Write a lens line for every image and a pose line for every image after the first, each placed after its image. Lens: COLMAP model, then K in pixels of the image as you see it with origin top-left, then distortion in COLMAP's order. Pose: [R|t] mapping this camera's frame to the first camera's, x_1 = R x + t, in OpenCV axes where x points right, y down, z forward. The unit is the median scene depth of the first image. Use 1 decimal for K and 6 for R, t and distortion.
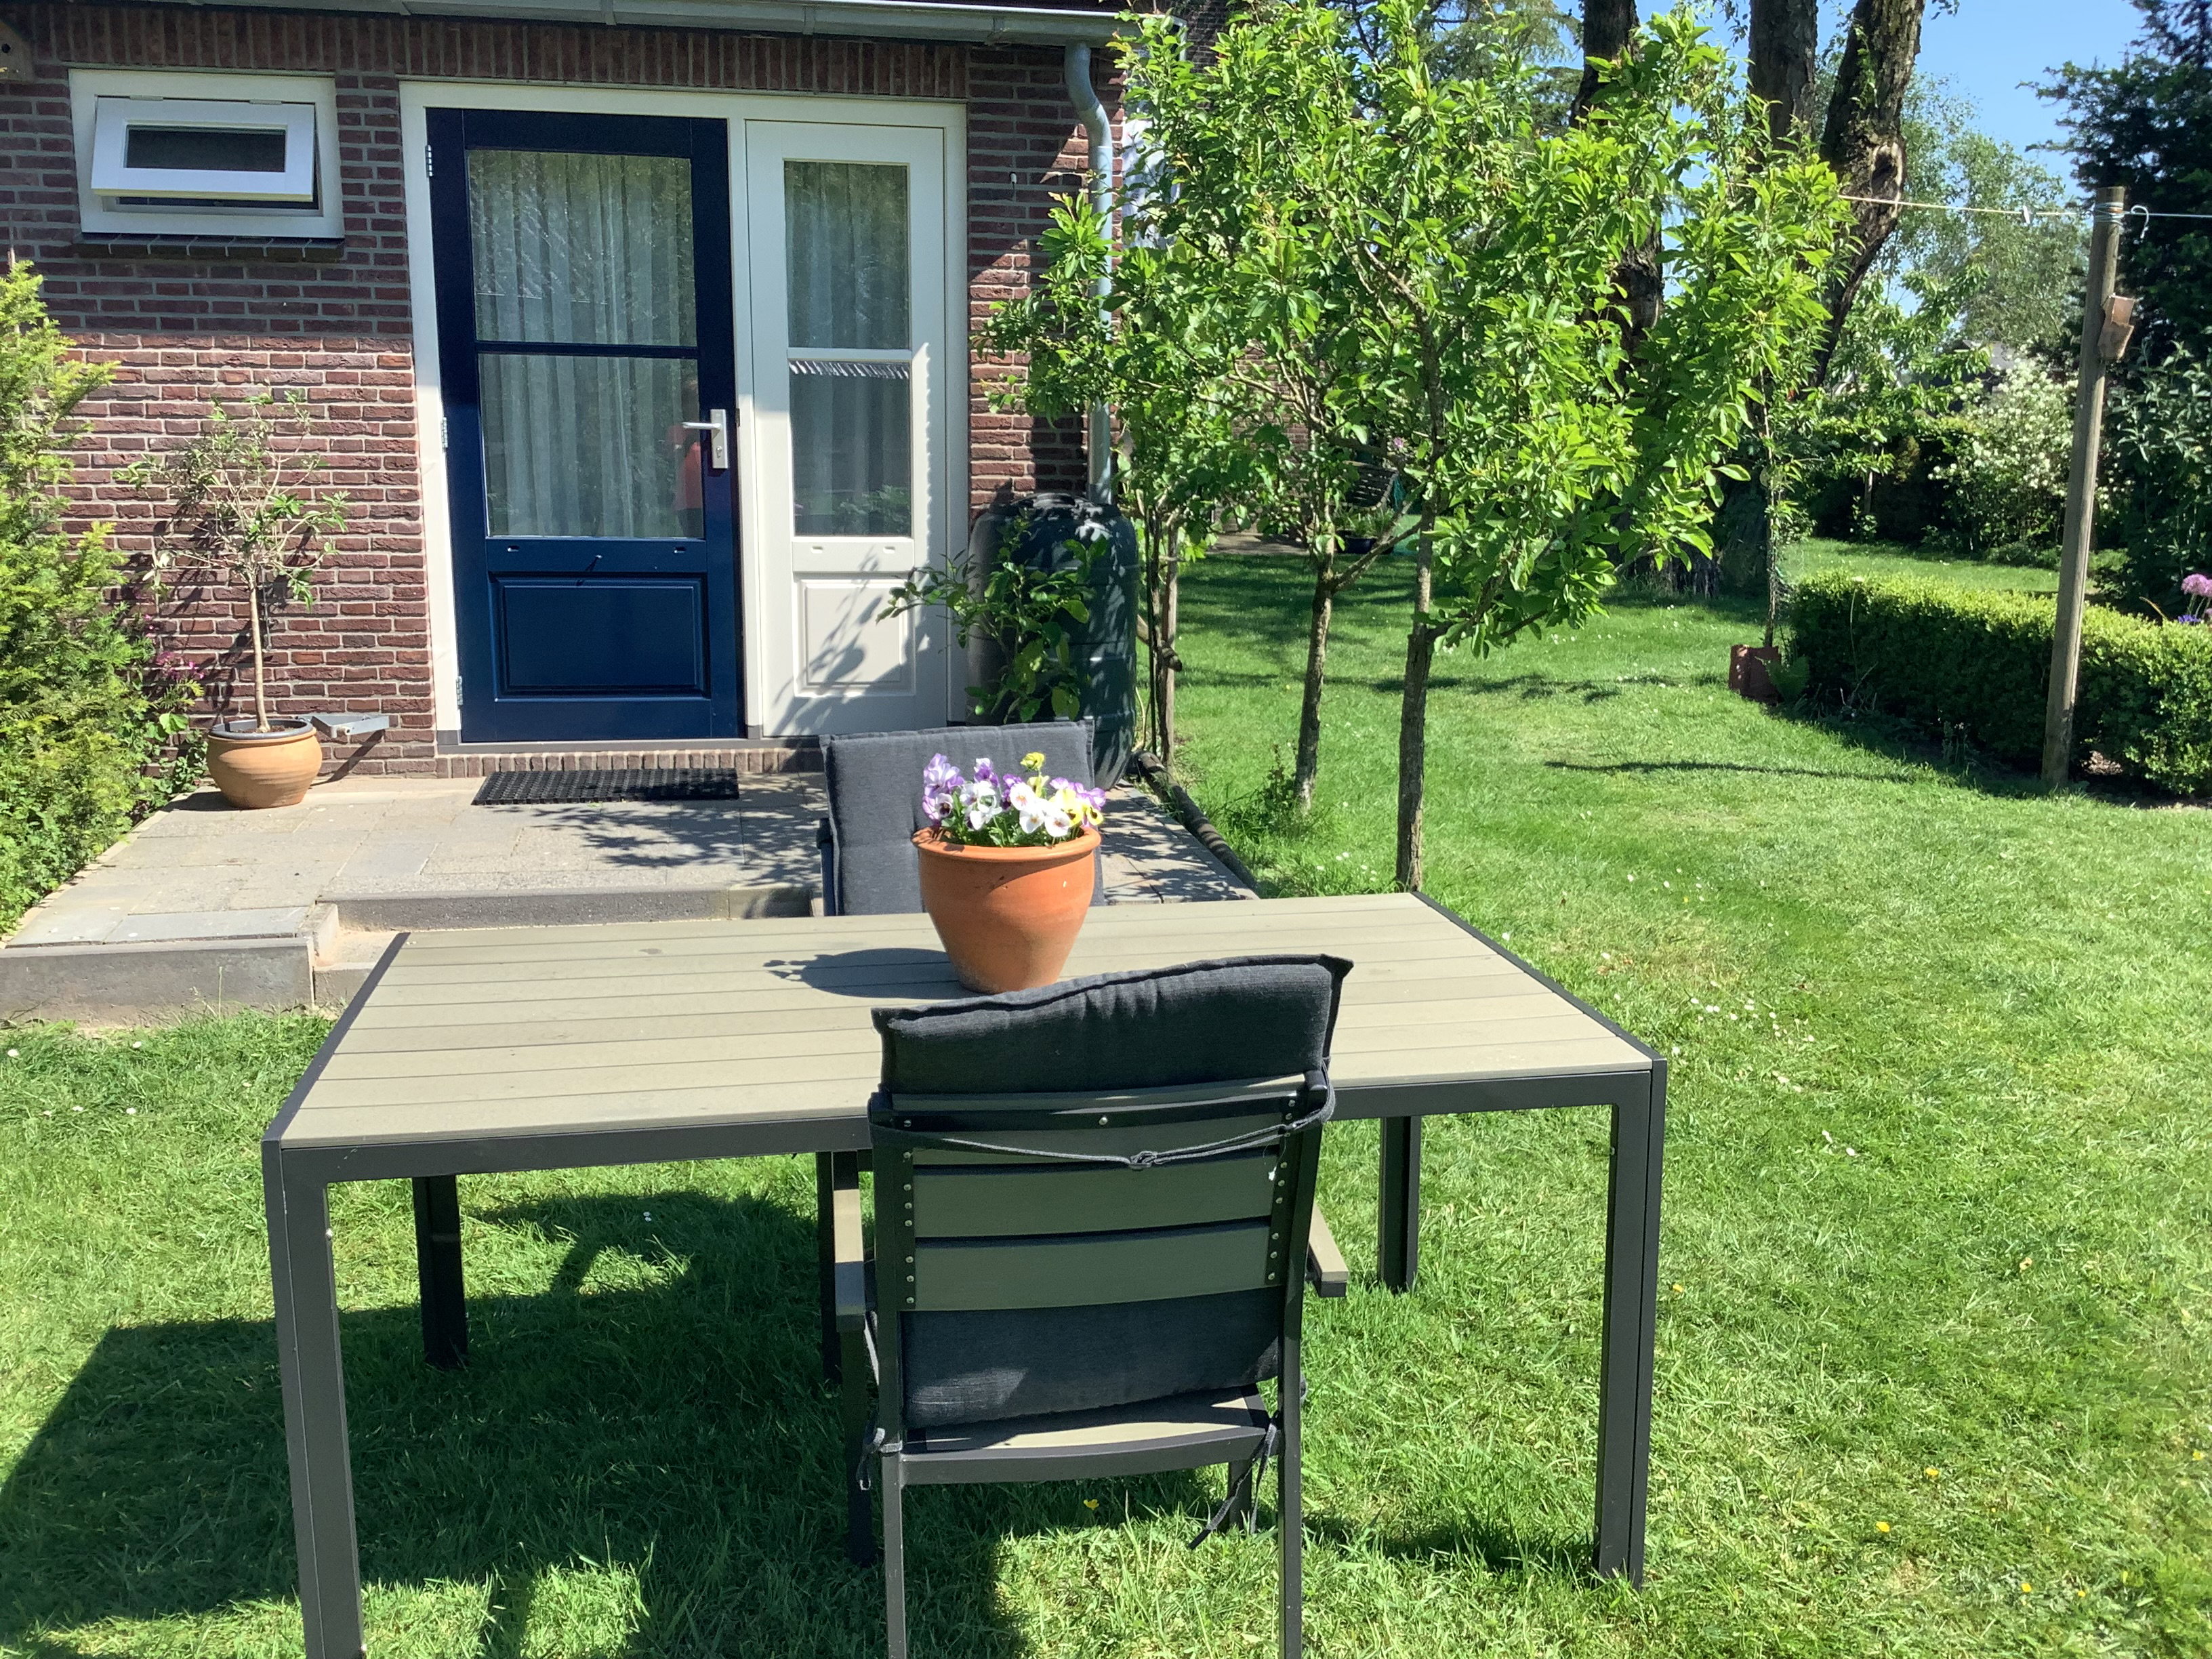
lens RADIAL K [[1994.1, 0, 1111.1], [0, 1994.1, 845.9], [0, 0, 1]] dist [0.076216, -0.160268]
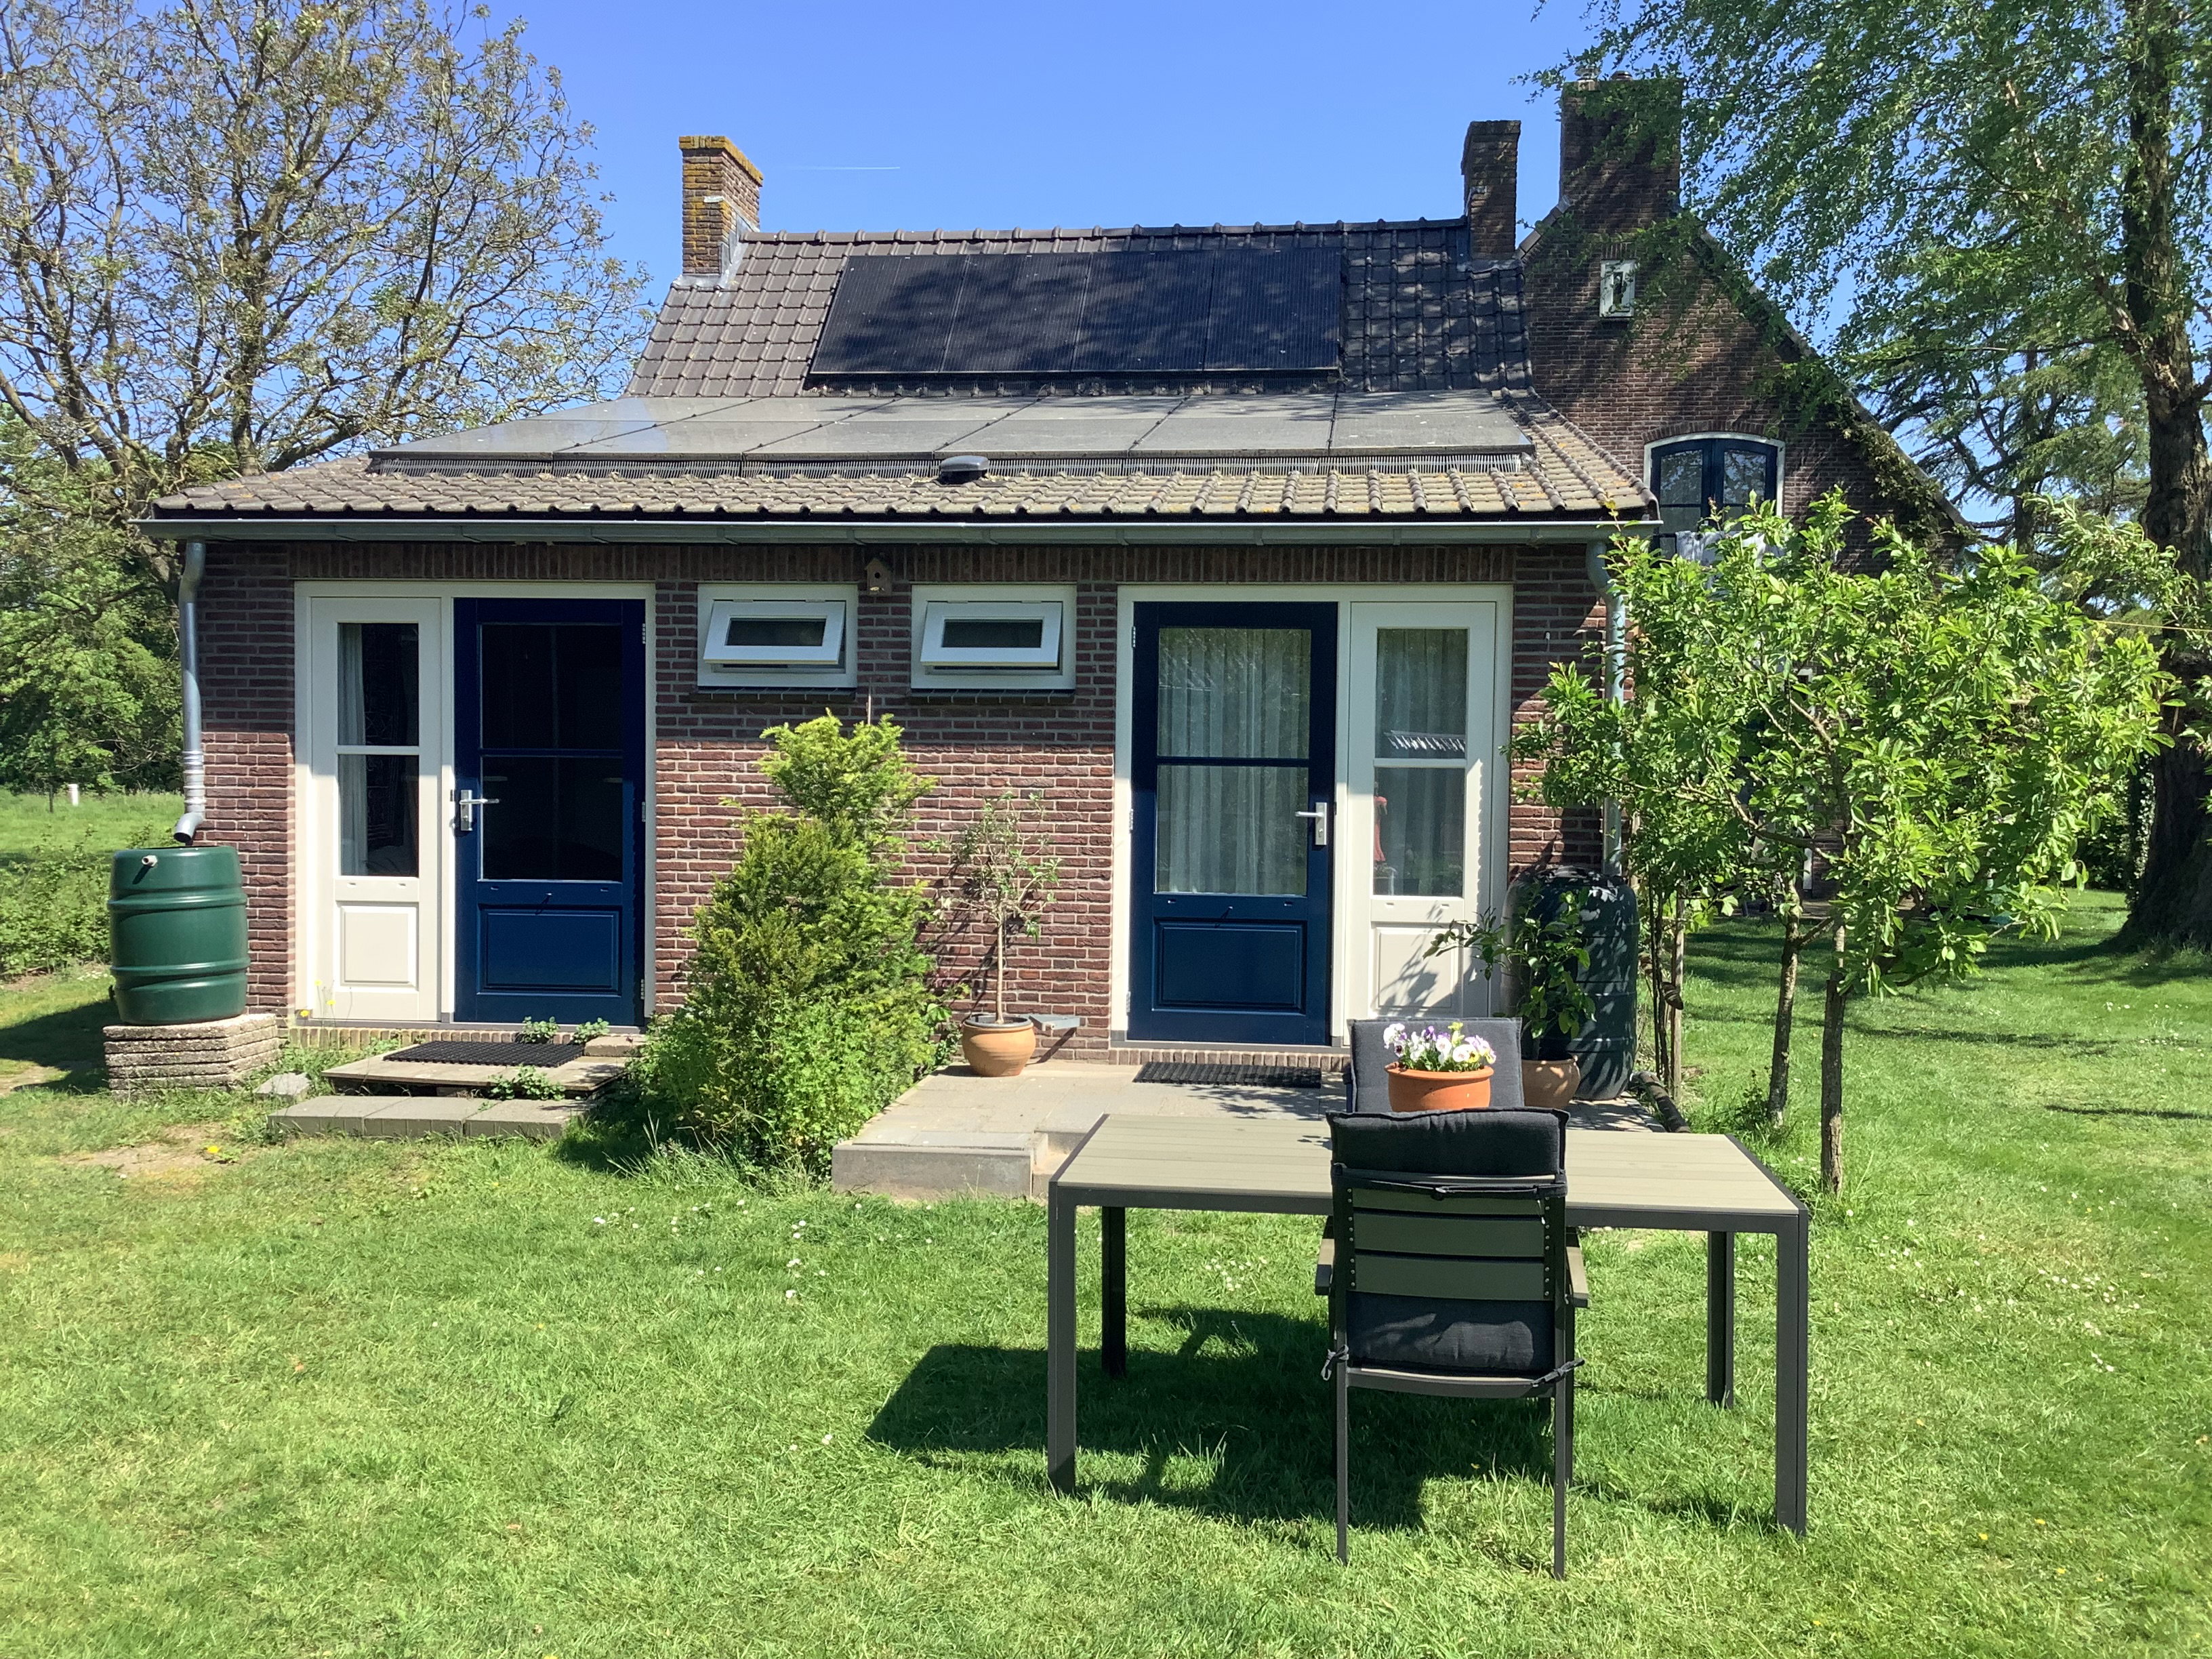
lens RADIAL K [[1994.1, 0, 1102.3], [0, 1994.1, 835.3], [0, 0, 1]] dist [0.076216, -0.160268]
pose [[0.950029, 0.009912, -0.312004, 0.090669], [-0.066297, 0.983101, -0.170638, 0.048120], [0.305040, 0.182796, 0.934632, -0.328651]]
